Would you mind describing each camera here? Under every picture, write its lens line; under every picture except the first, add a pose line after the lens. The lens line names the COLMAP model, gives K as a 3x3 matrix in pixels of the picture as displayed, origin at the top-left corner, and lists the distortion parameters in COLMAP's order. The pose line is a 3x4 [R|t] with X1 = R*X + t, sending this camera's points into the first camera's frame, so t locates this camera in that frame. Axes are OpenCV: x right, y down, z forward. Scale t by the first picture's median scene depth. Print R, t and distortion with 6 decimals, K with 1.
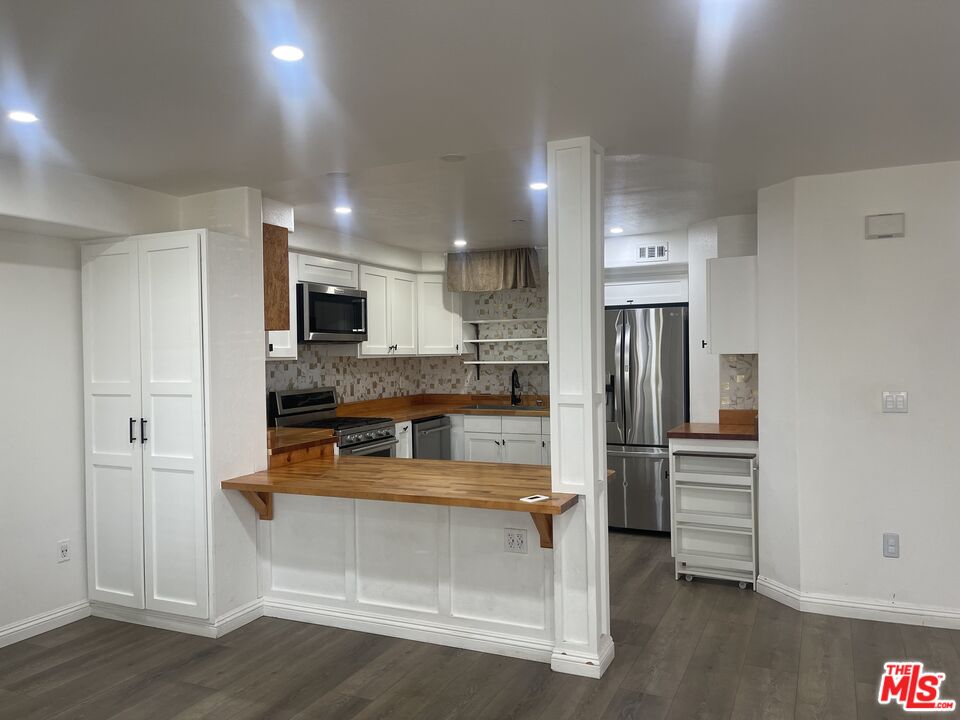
lens RADIAL K [[730.0, 0, 485.1], [0, 730.0, 360.6], [0, 0, 1]] dist [0.076097, -0.085291]
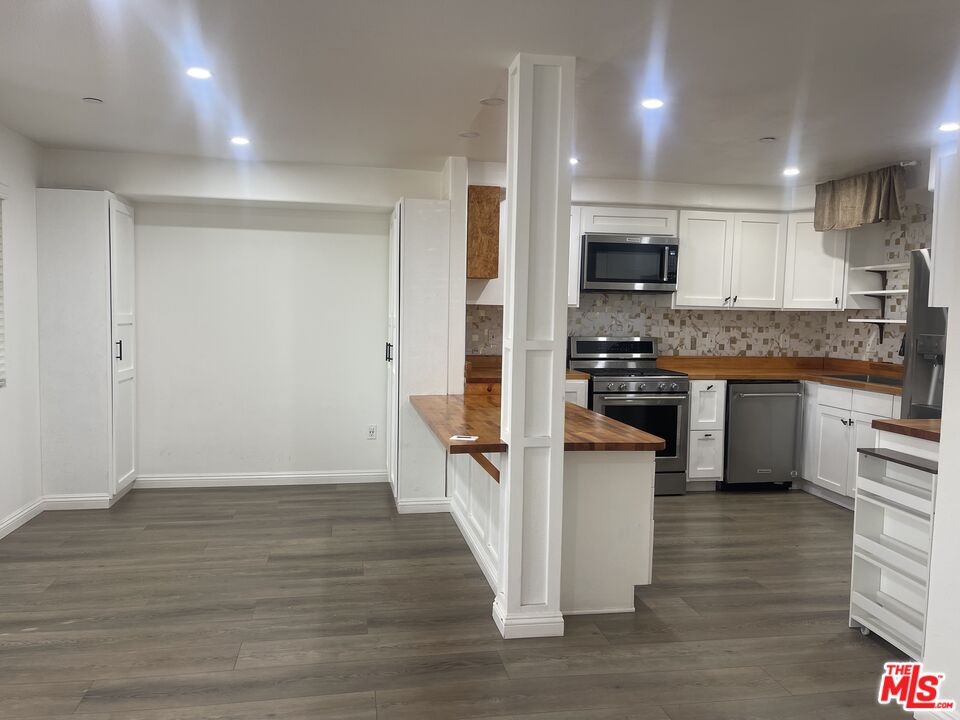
lens RADIAL K [[730.0, 0, 470.0], [0, 730.0, 358.0], [0, 0, 1]] dist [0.076097, -0.085291]
pose [[0.570847, 0.077254, -0.817414, 0.534057], [-0.037496, 0.996978, 0.068039, 0.005911], [0.820200, -0.008190, 0.572019, 0.261749]]
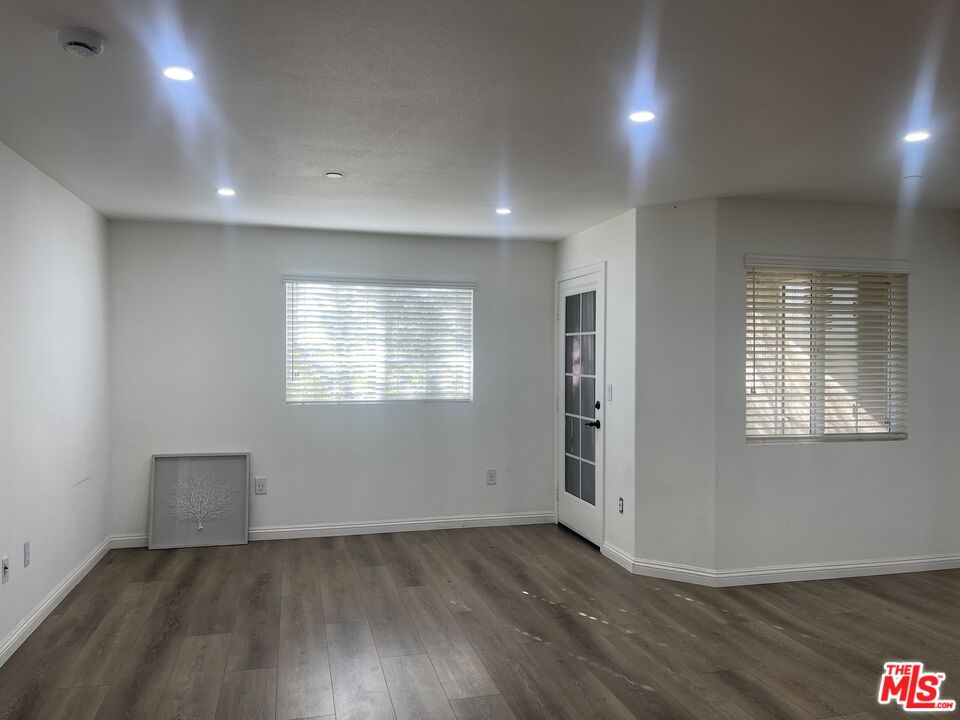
lens RADIAL K [[730.0, 0, 481.3], [0, 730.0, 358.7], [0, 0, 1]] dist [0.076097, -0.085291]
pose [[-0.770161, 0.015589, -0.637659, 0.561109], [0.002323, 0.999763, 0.021636, -0.008833], [0.637846, 0.015182, -0.770014, 0.680810]]
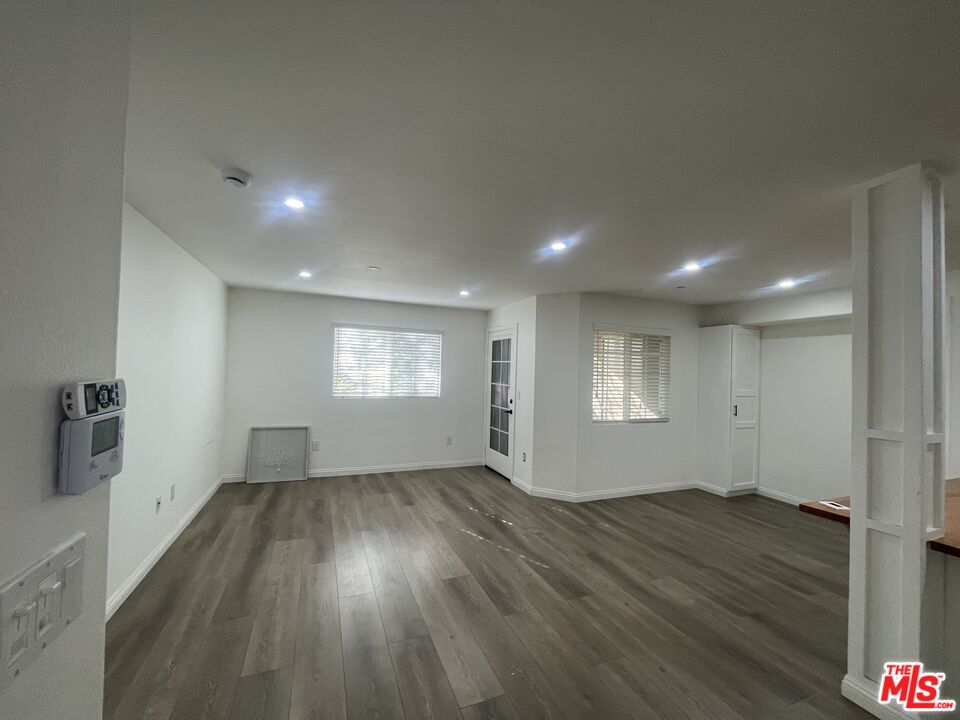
lens RADIAL K [[388.3, 0, 475.6], [0, 388.3, 359.4], [0, 0, 1]] dist [0.001835, 0.001466]
pose [[-0.682219, -0.021848, -0.730821, 0.570012], [-0.024999, 0.999666, -0.006549, -0.019733], [0.730720, 0.013802, -0.682537, 0.605792]]
